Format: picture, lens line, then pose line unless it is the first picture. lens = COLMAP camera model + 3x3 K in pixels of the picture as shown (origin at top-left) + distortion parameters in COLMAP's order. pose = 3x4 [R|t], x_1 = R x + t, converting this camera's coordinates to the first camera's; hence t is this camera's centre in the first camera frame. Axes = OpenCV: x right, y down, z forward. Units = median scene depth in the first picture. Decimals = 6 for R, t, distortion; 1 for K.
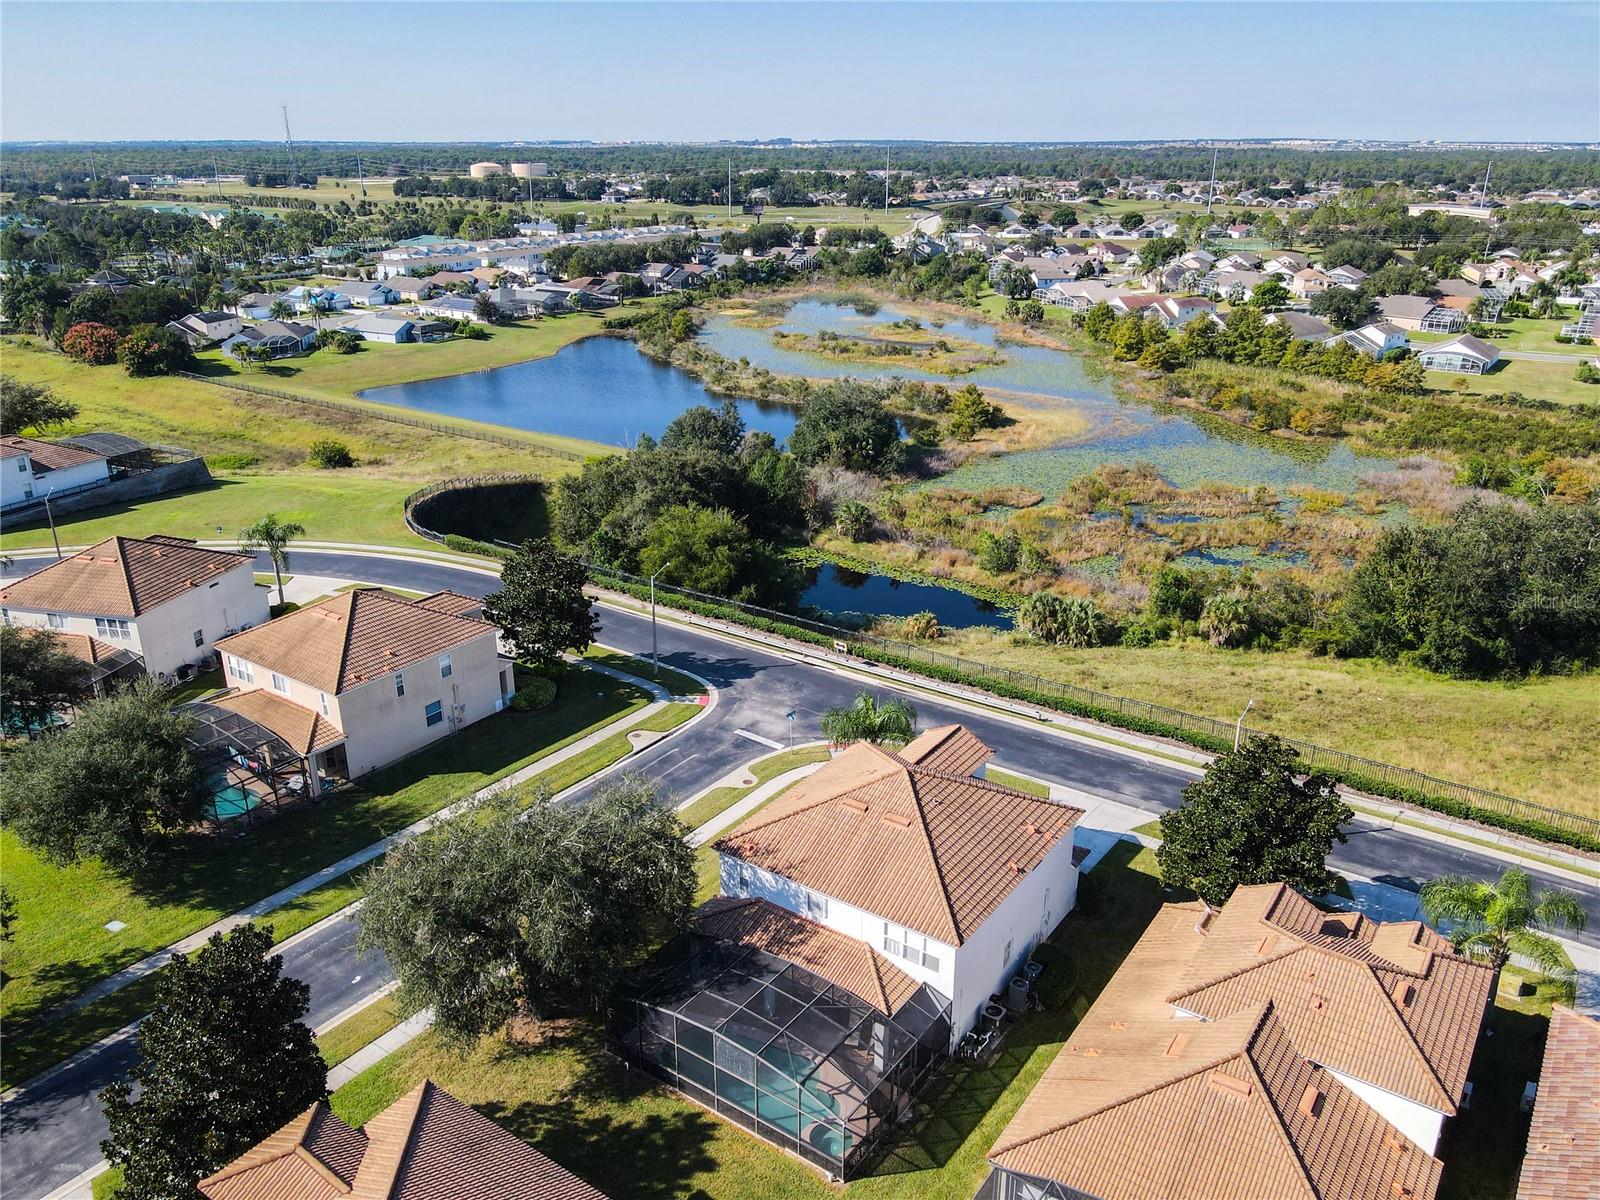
lens RADIAL K [[1166.4, 0, 800.0], [0, 1166.4, 600.0], [0, 0, 1]] dist [0.007129, 0.002216]
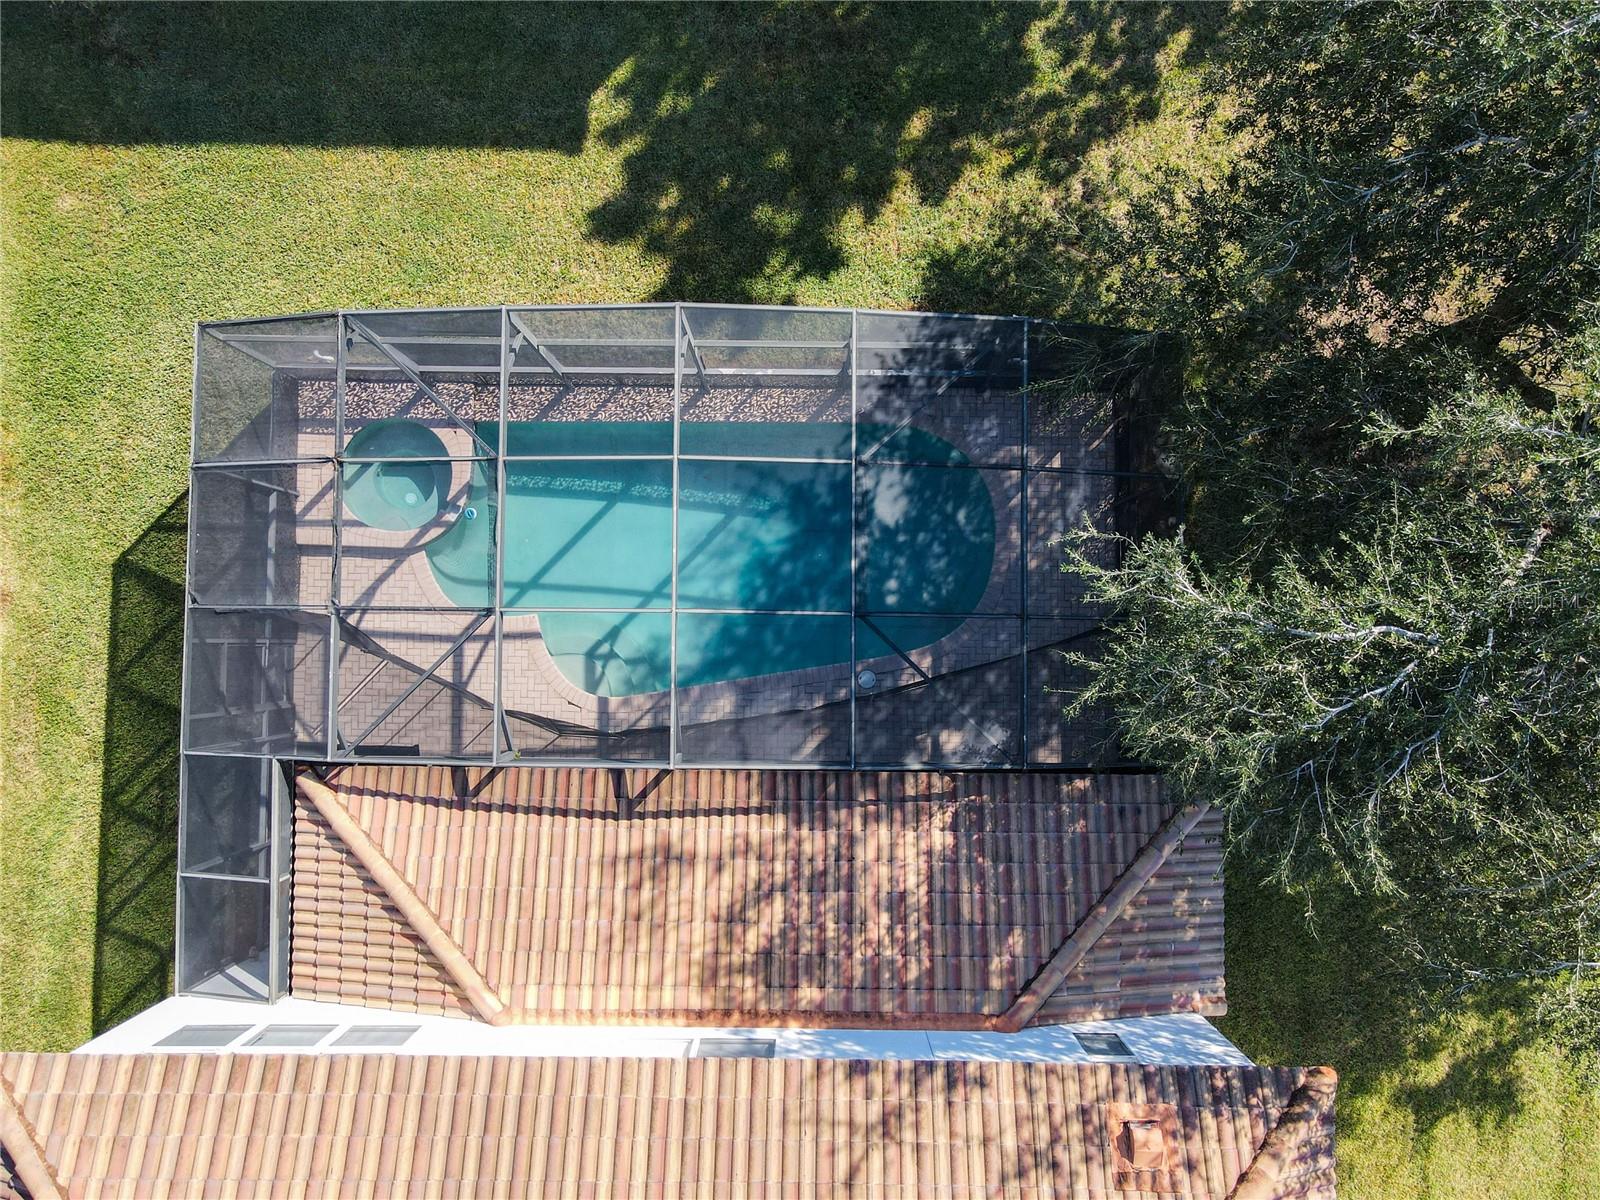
lens RADIAL K [[1166.4, 0, 800.0], [0, 1166.4, 600.0], [0, 0, 1]] dist [0.007129, 0.002216]
pose [[-0.828060, 0.560331, -0.018594, -0.046288], [-0.205644, -0.272713, 0.939861, 0.062092], [0.521563, 0.782085, 0.341051, 0.874815]]
